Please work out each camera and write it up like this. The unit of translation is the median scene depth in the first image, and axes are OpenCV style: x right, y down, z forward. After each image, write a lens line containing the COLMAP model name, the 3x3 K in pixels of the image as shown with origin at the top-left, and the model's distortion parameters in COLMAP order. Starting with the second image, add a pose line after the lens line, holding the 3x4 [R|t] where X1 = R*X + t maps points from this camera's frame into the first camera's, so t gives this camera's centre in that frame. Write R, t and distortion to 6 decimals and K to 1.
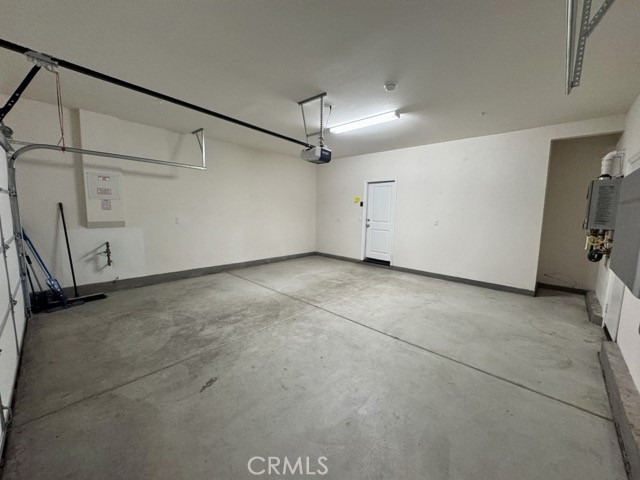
lens RADIAL K [[255.7, 0, 318.7], [0, 255.7, 238.0], [0, 0, 1]] dist [-0.002797, 0.000843]
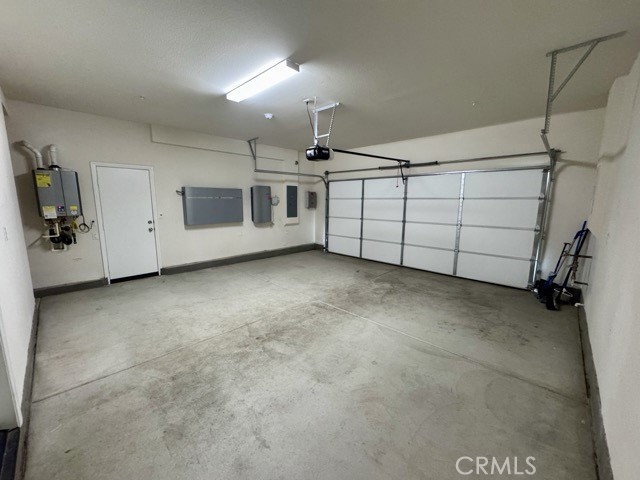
lens RADIAL K [[255.7, 0, 318.3], [0, 255.7, 240.1], [0, 0, 1]] dist [-0.002797, 0.000843]
pose [[-0.999592, -0.028444, 0.002684, -0.013492], [-0.026738, 0.964456, 0.262888, -0.235393], [-0.010067, 0.262709, -0.964823, 1.948332]]
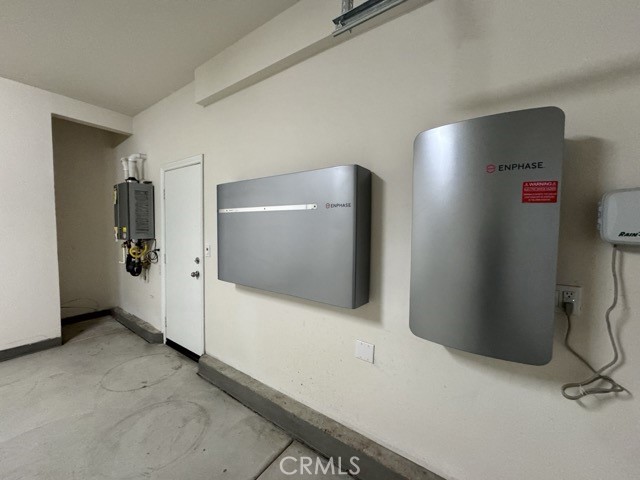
lens RADIAL K [[255.7, 0, 321.2], [0, 255.7, 239.6], [0, 0, 1]] dist [-0.002797, 0.000843]
pose [[-0.146177, -0.073827, 0.986500, 0.118696], [0.091188, 0.991960, 0.087748, -0.047366], [-0.985047, 0.102784, -0.138269, 0.453908]]
